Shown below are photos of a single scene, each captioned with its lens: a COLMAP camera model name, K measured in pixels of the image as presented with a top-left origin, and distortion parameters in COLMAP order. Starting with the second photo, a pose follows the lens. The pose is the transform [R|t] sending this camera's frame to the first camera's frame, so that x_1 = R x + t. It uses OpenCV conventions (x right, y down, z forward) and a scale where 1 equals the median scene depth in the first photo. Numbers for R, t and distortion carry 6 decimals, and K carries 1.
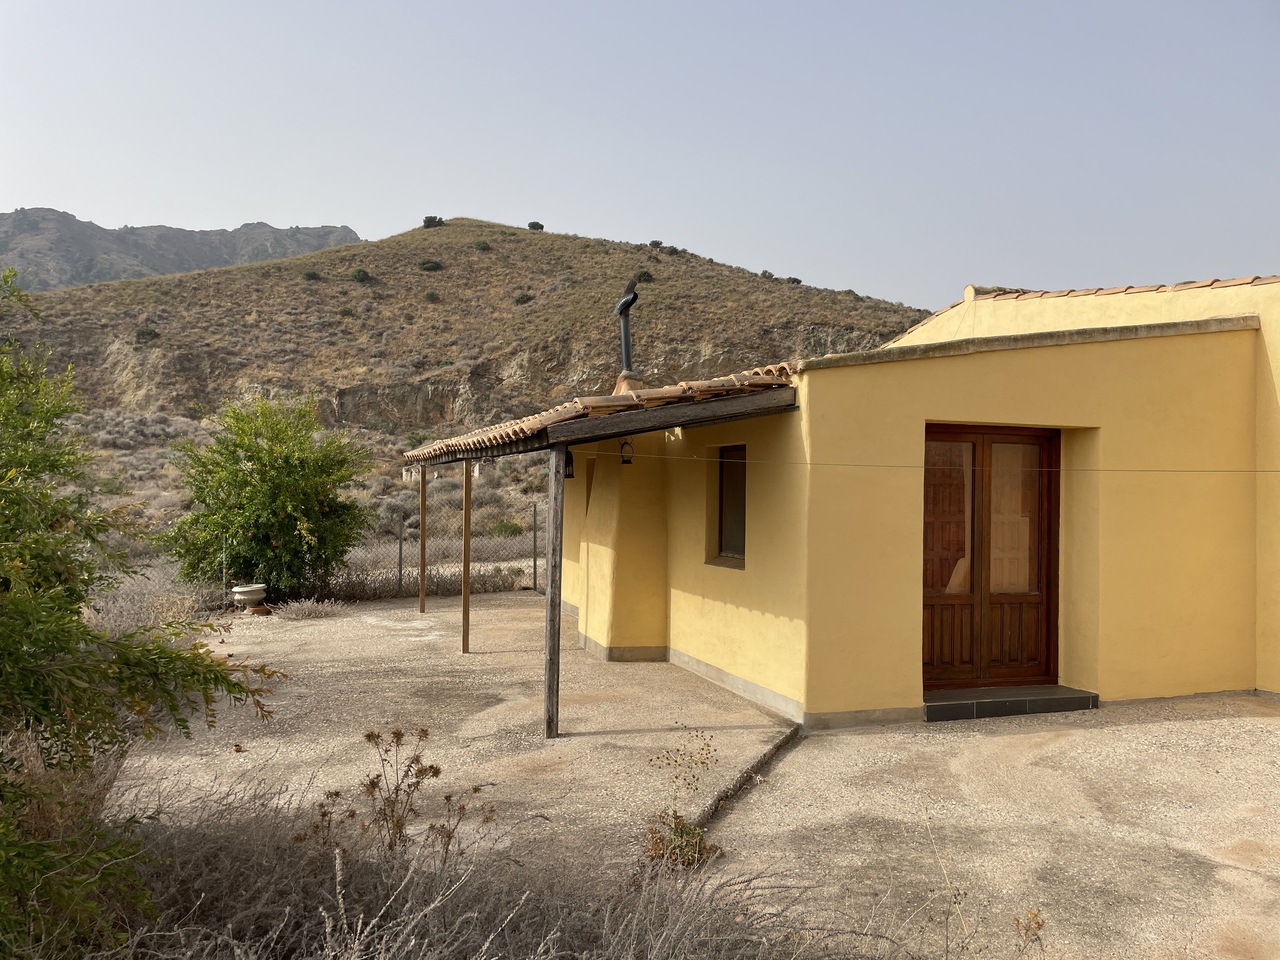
lens RADIAL K [[949.4, 0, 640.0], [0, 949.4, 480.0], [0, 0, 1]] dist [0.118944, -0.159594]
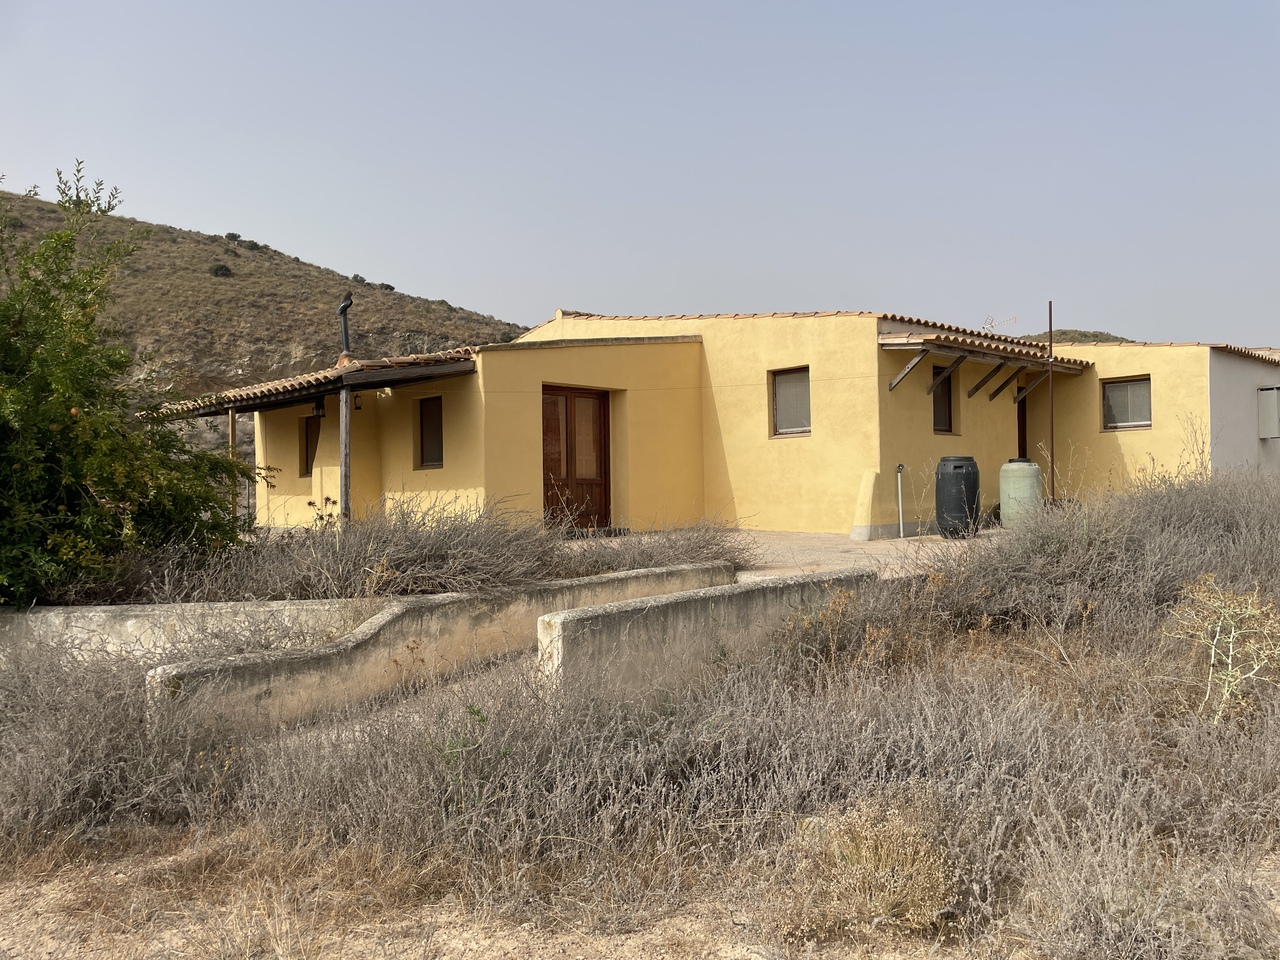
lens RADIAL K [[949.4, 0, 640.0], [0, 949.4, 480.0], [0, 0, 1]] dist [0.118944, -0.159594]
pose [[0.913676, -0.018178, 0.406037, -0.011288], [0.022006, 0.999747, -0.004761, 0.005651], [-0.405847, 0.013285, 0.913844, -0.030523]]
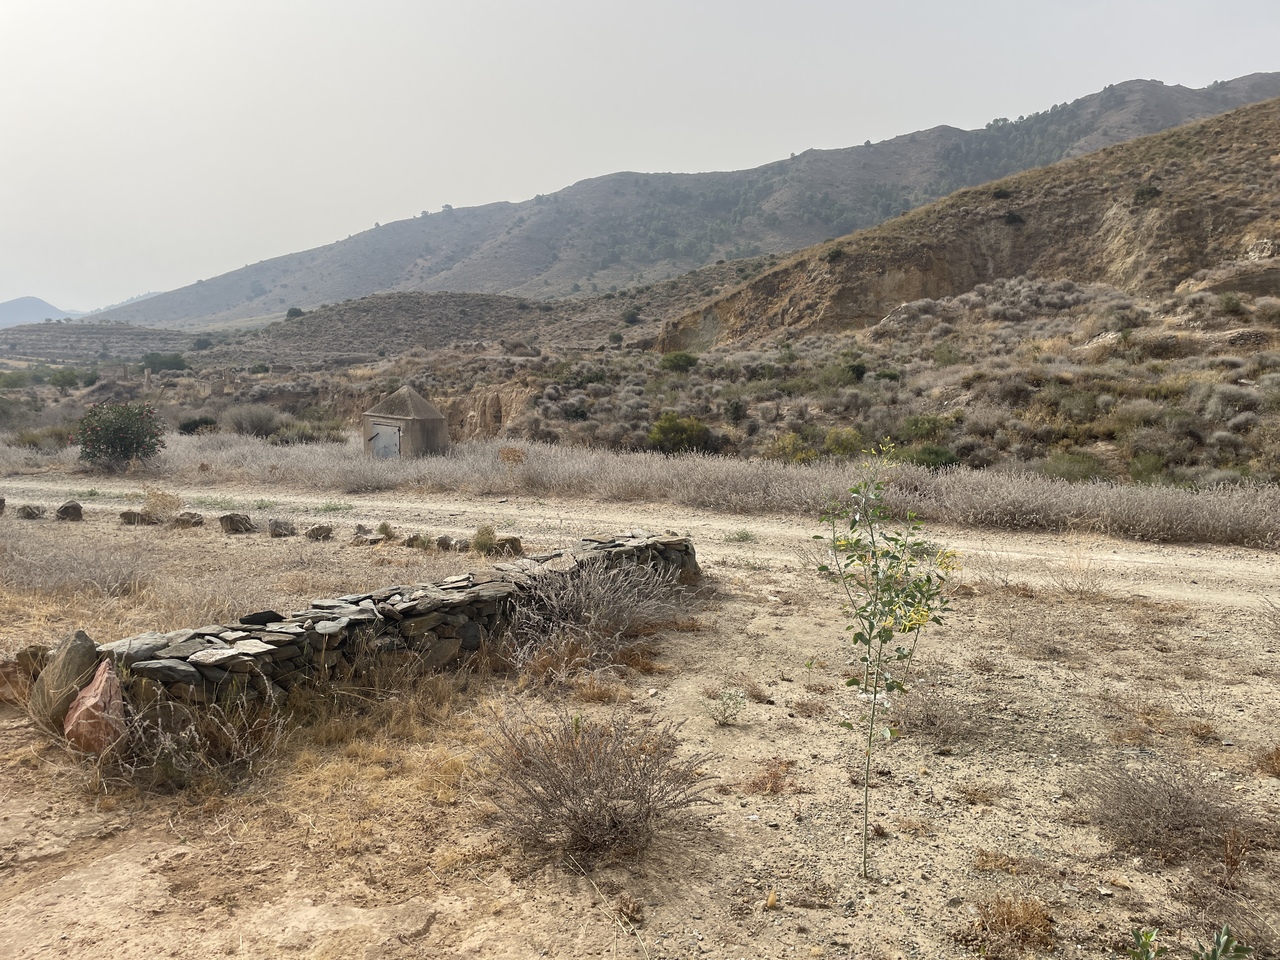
lens RADIAL K [[965.4, 0, 631.4], [0, 965.4, 478.0], [0, 0, 1]] dist [0.100128, -0.127605]
pose [[0.538082, 0.116977, -0.834736, 0.029286], [-0.013665, 0.991404, 0.130123, 0.000062], [0.842781, -0.058610, 0.535055, 0.082184]]
